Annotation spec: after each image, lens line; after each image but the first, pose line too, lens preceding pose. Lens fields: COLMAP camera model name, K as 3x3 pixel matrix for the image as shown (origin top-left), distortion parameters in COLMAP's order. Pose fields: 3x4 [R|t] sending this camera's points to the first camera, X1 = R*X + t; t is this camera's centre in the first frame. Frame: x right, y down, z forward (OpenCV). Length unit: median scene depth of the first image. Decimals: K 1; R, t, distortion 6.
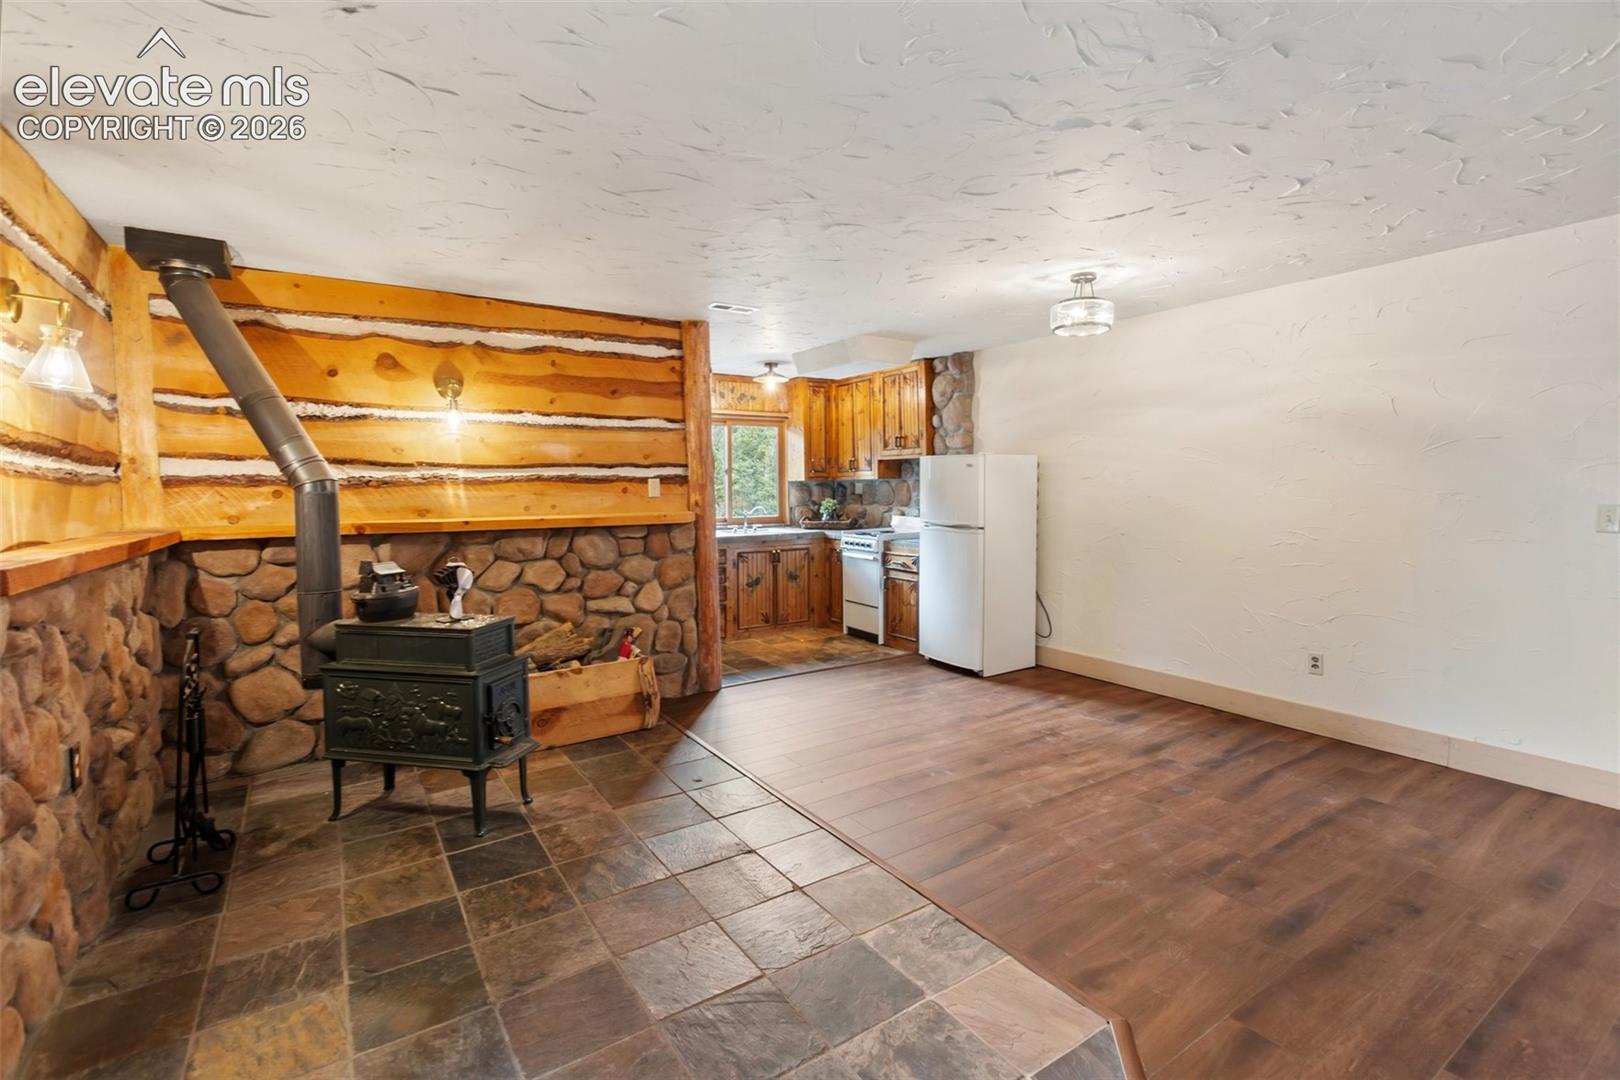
lens RADIAL K [[739.5, 0, 796.4], [0, 739.5, 508.5], [0, 0, 1]] dist [0.002520, 0.005528]
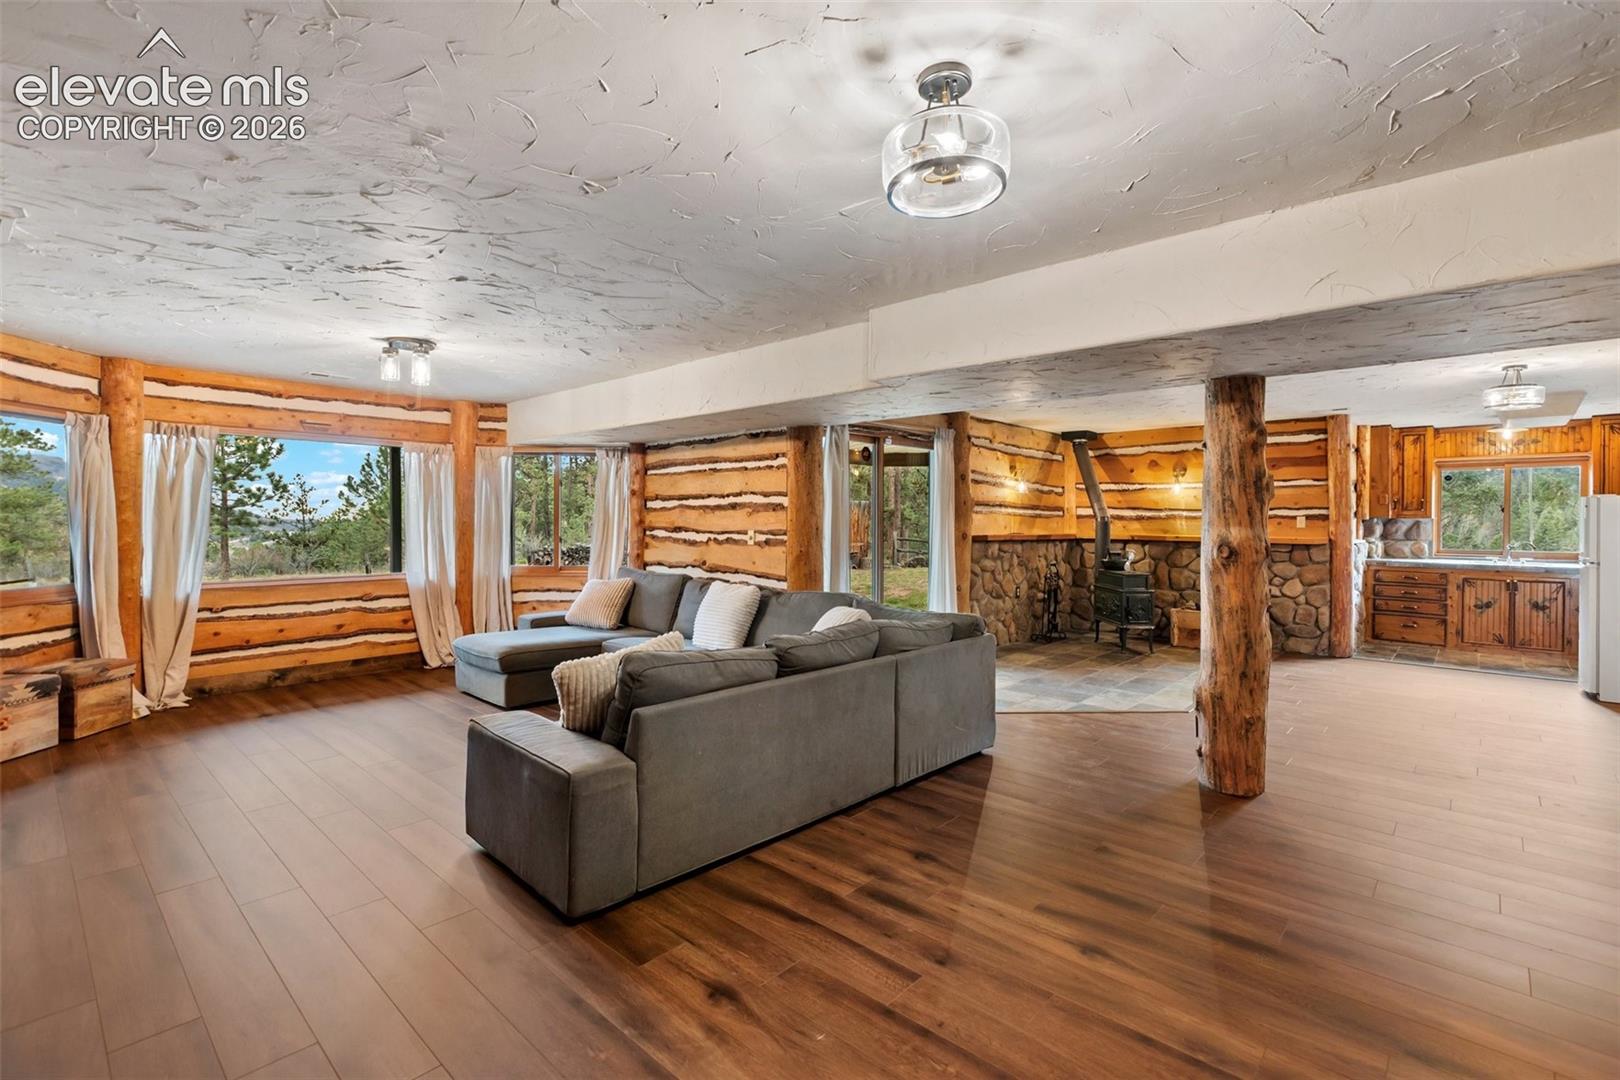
lens RADIAL K [[739.5, 0, 809.4], [0, 739.5, 528.8], [0, 0, 1]] dist [0.002520, 0.005528]
pose [[0.240691, 0.022008, -0.970352, 1.141776], [-0.039810, 0.999125, 0.012786, 0.008979], [0.969785, 0.035552, 0.241356, -0.445982]]
